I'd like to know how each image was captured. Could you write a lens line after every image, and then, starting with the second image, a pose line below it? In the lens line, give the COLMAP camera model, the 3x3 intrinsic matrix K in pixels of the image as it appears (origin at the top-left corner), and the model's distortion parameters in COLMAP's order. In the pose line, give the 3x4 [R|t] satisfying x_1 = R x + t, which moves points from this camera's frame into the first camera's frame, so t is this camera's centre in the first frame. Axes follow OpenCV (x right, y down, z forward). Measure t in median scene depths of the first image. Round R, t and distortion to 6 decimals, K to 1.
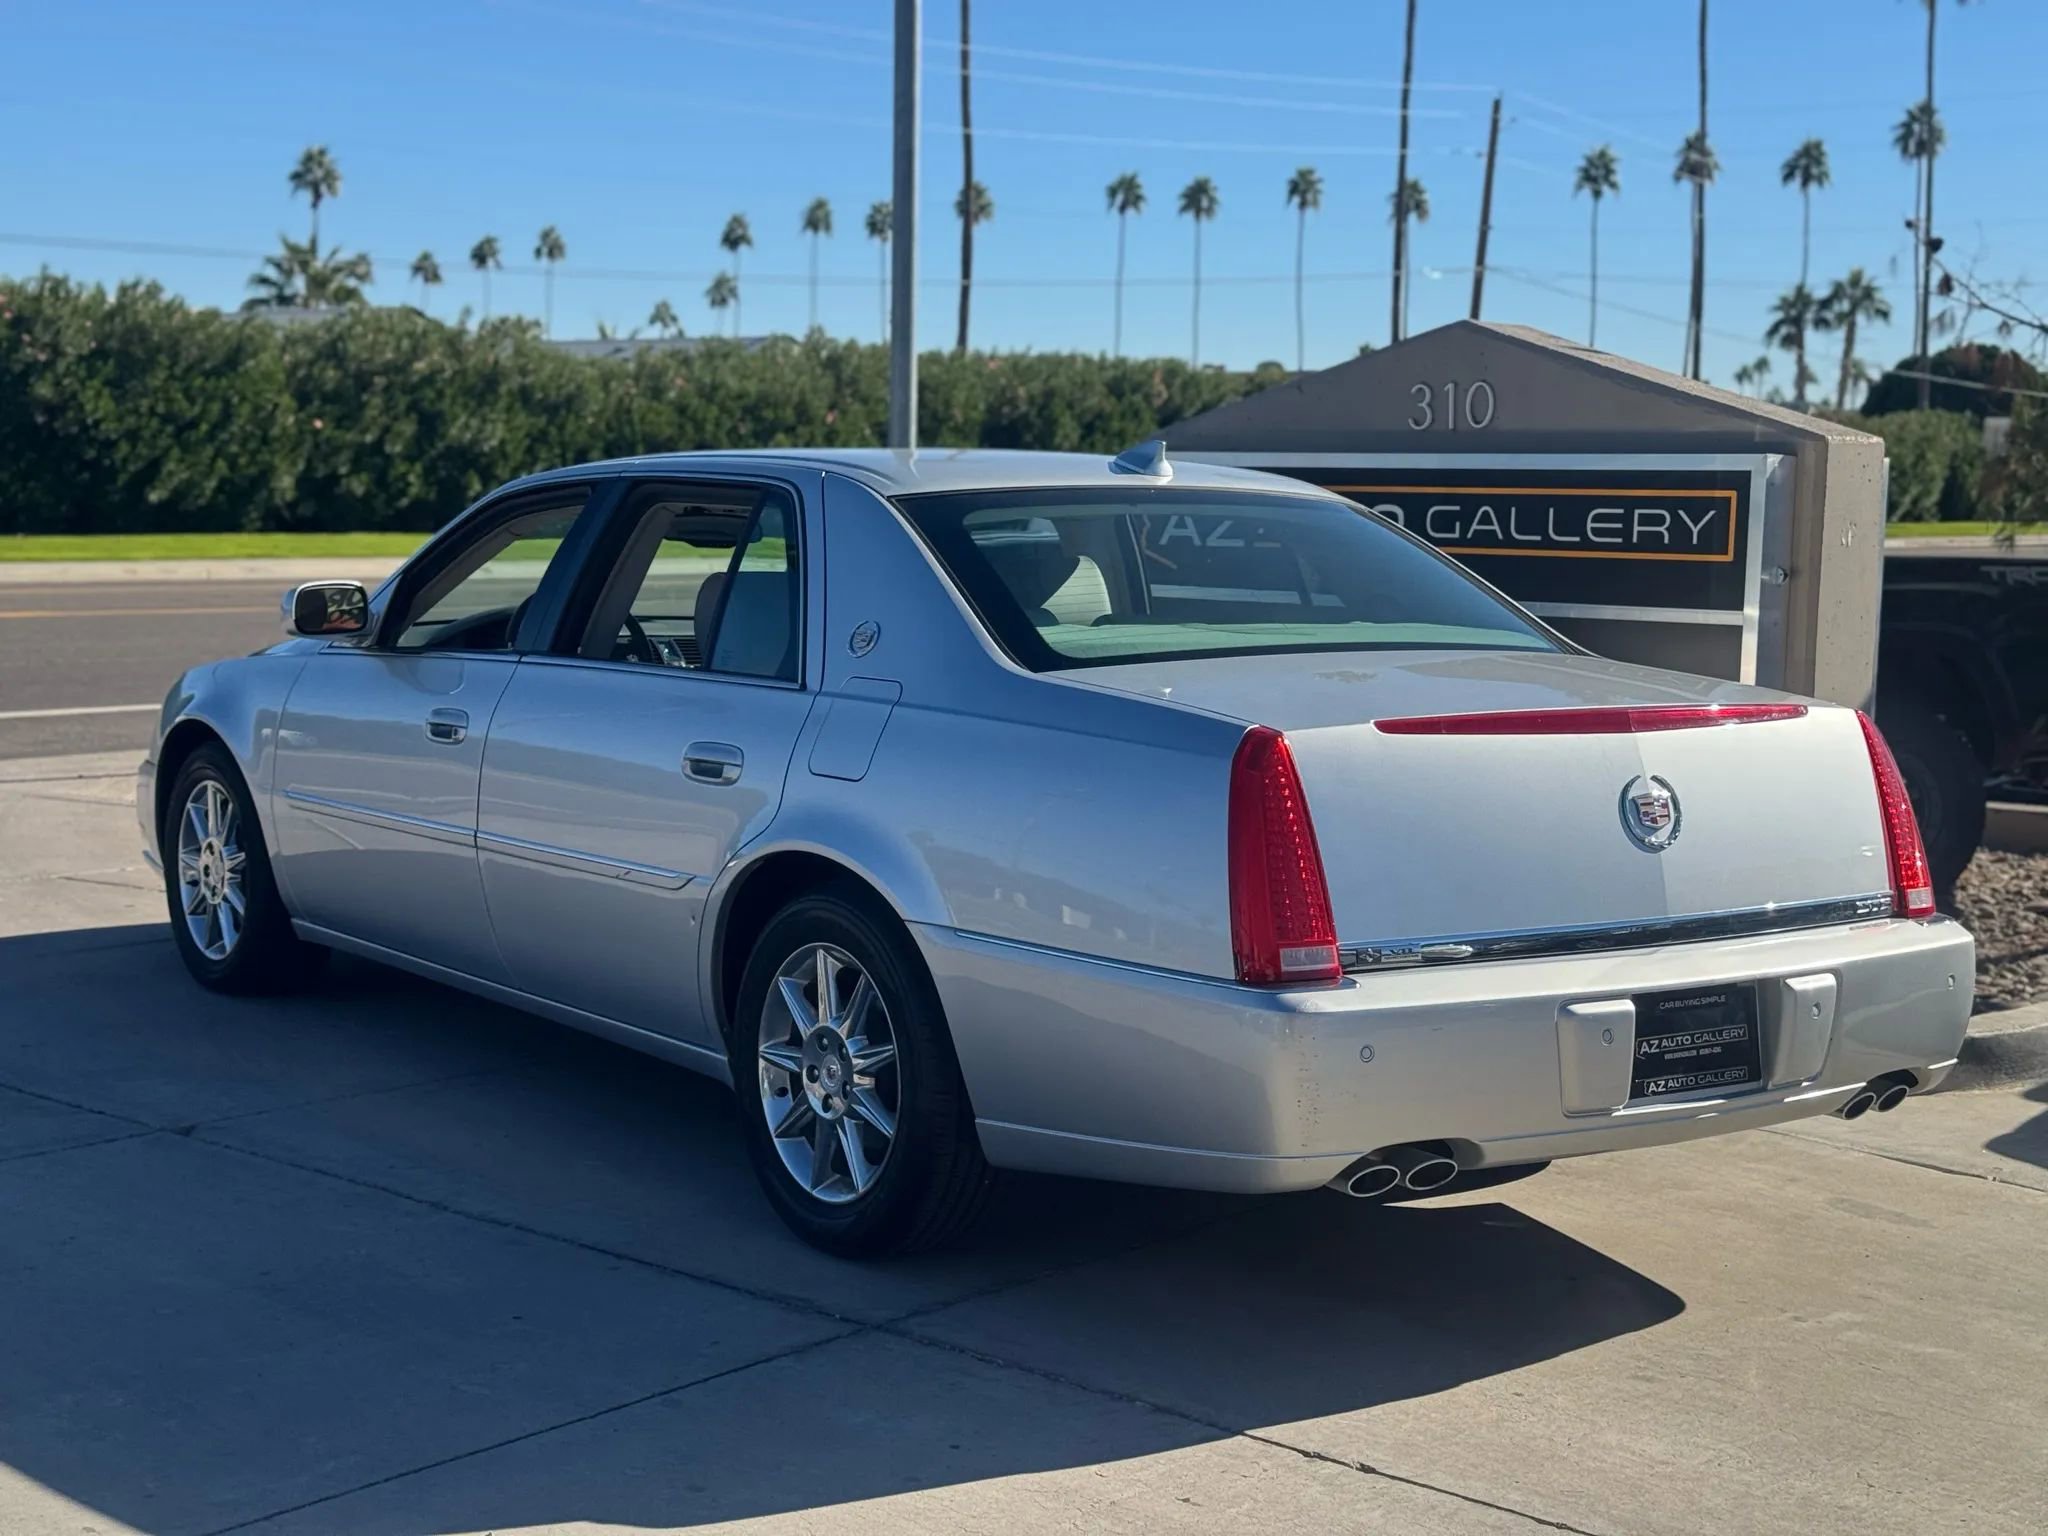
lens RADIAL K [[2591.2, 0, 1107.3], [0, 2591.2, 774.3], [0, 0, 1]] dist [0.147806, -0.189722]
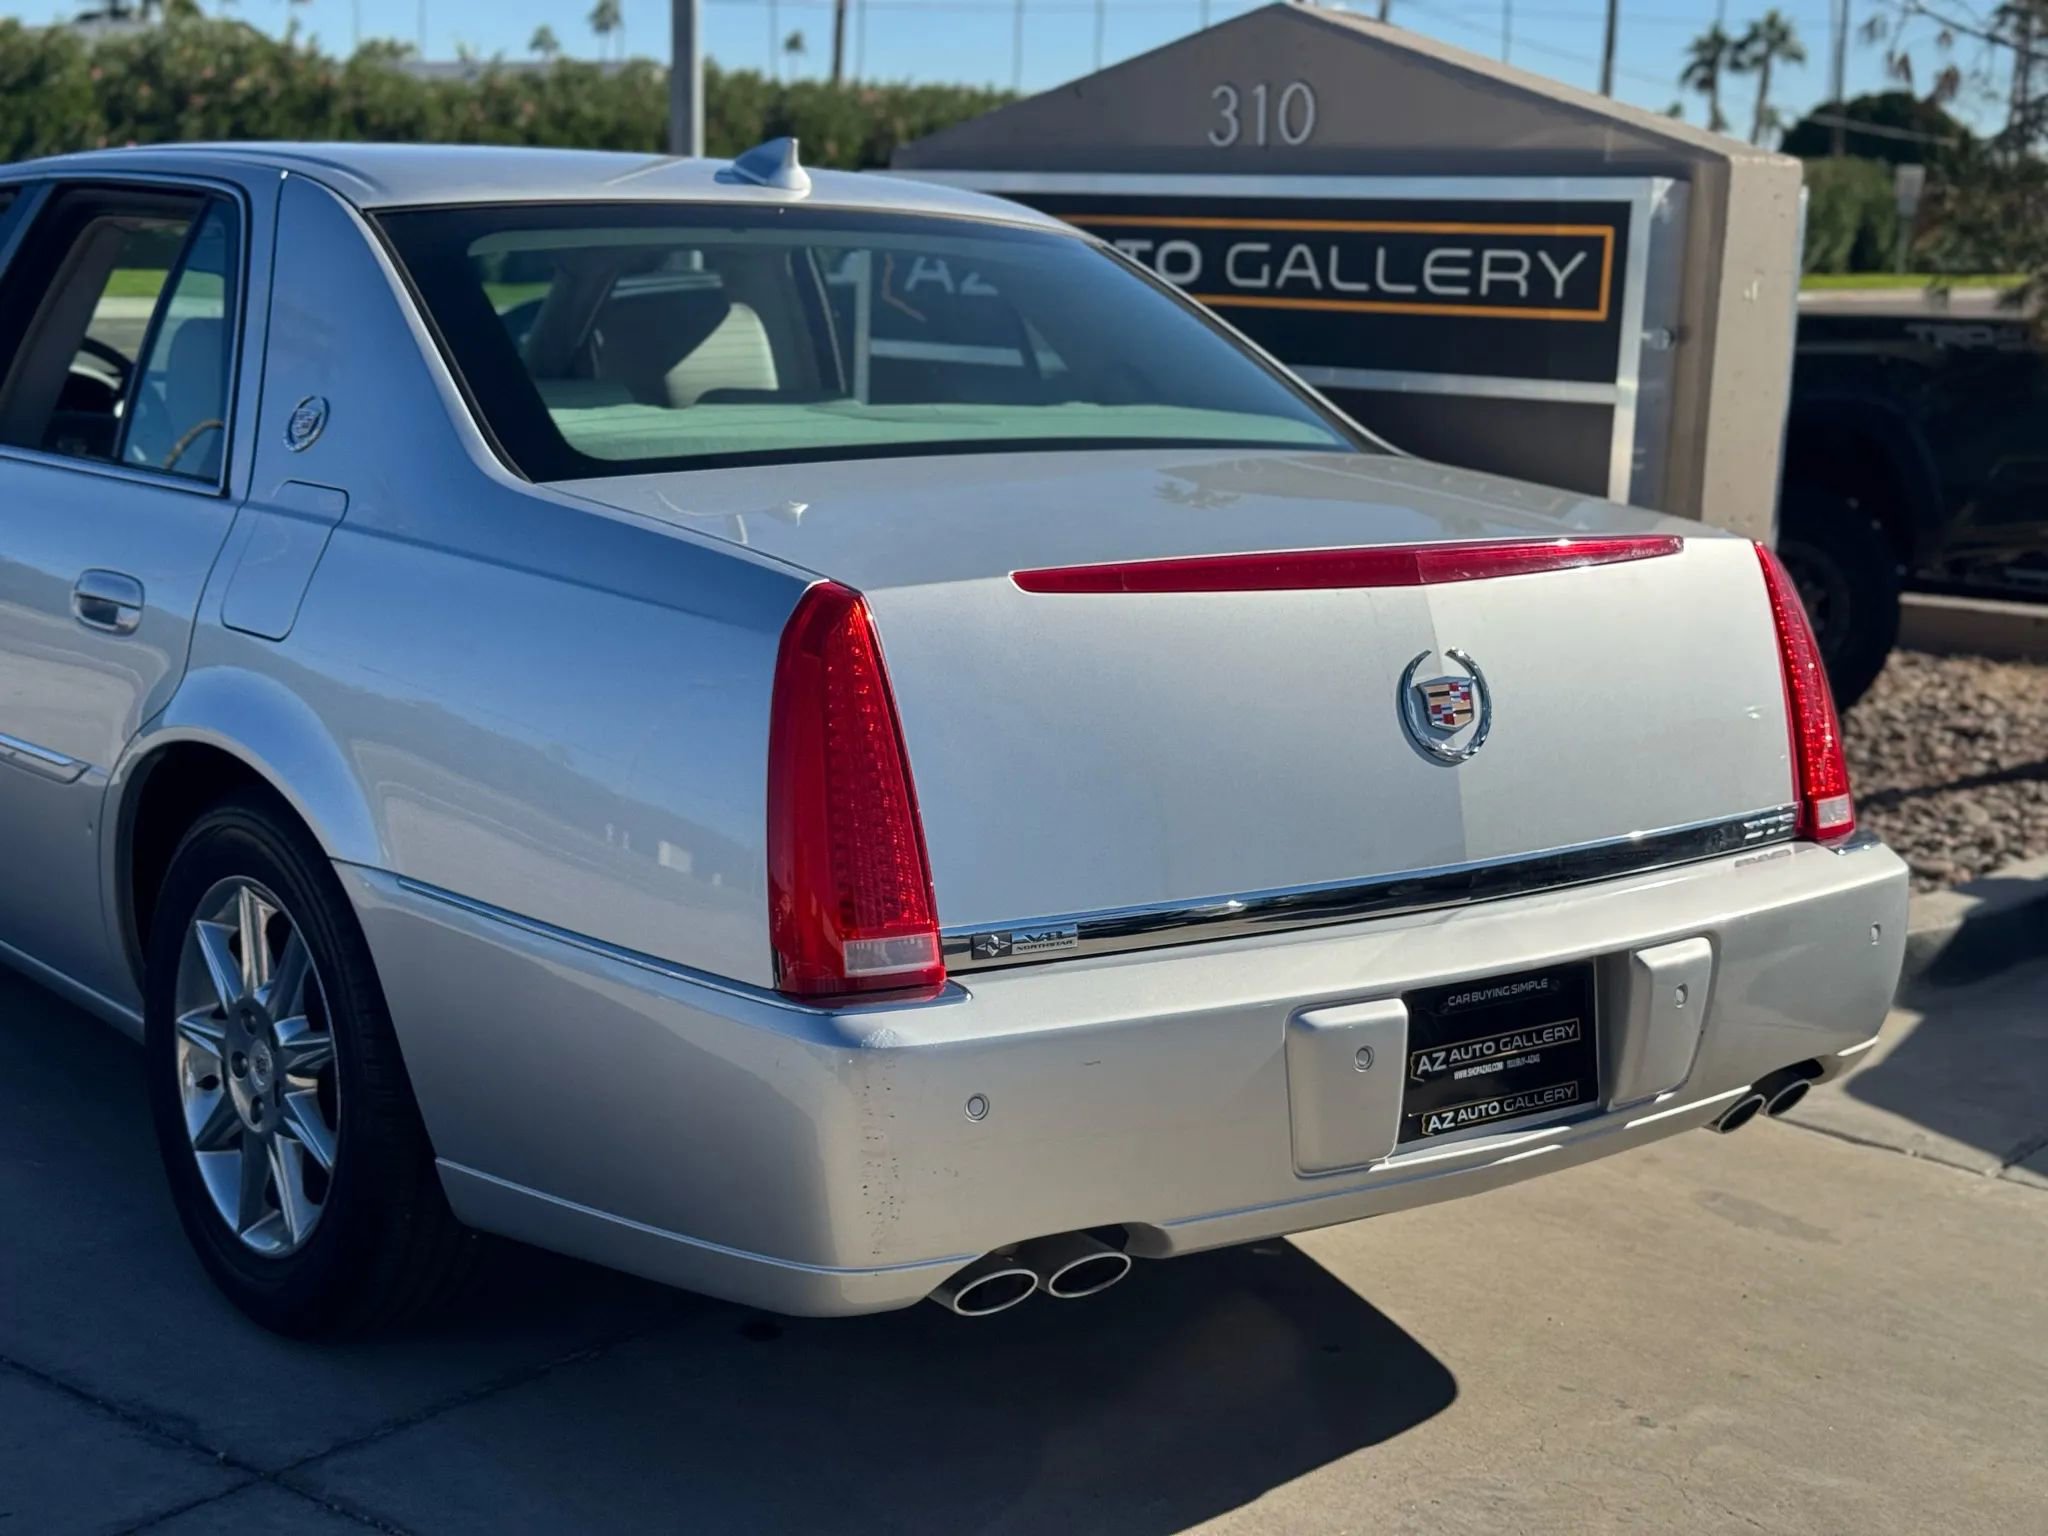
lens RADIAL K [[2591.2, 0, 1107.3], [0, 2591.2, 774.3], [0, 0, 1]] dist [0.147806, -0.189722]
pose [[0.999313, 0.002705, 0.036972, 0.078191], [-0.006197, 0.995491, 0.094650, -0.024365], [-0.036550, -0.094814, 0.994824, 0.272368]]
